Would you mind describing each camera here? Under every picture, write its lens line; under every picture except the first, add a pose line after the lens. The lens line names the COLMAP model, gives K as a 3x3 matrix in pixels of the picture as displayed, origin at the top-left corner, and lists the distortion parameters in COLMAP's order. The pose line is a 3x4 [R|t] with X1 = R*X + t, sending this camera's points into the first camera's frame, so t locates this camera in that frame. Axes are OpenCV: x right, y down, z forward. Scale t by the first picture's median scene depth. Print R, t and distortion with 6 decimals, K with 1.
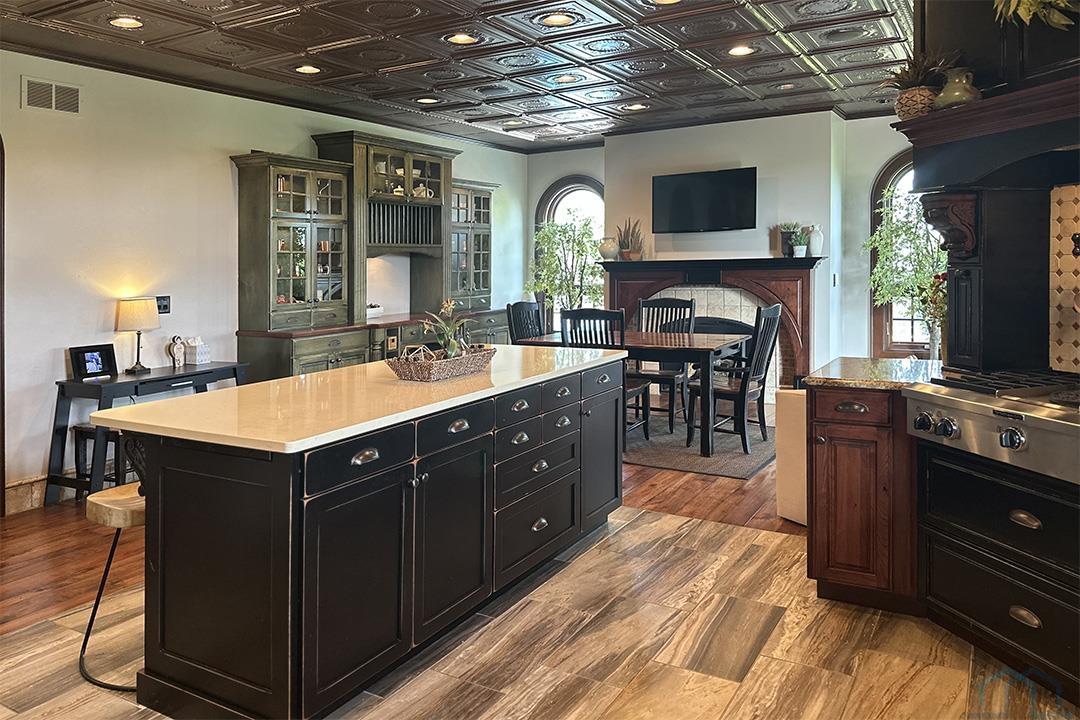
lens RADIAL K [[794.8, 0, 539.6], [0, 794.8, 262.0], [0, 0, 1]] dist [0.003611, -0.003595]
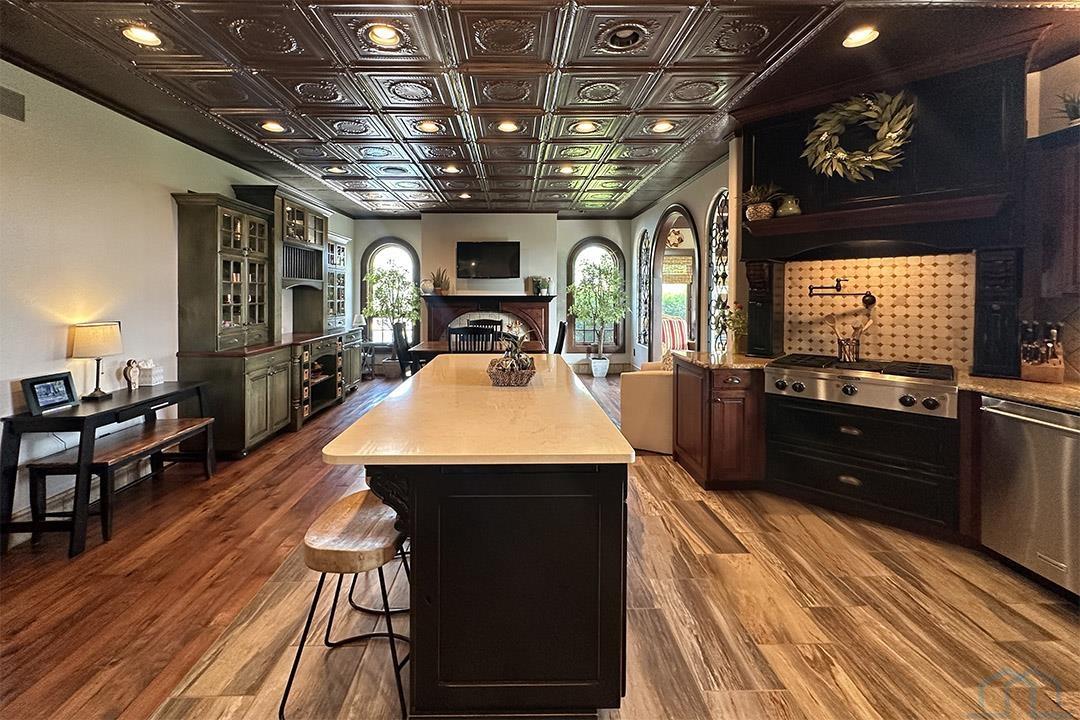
lens RADIAL K [[459.5, 0, 521.4], [0, 459.5, 306.6], [0, 0, 1]] dist [-0.001449, 0.000414]
pose [[0.854215, 0.006417, 0.519881, -0.377326], [-0.015975, 0.999776, 0.013908, 0.008818], [-0.519675, -0.020185, 0.854125, 0.261503]]
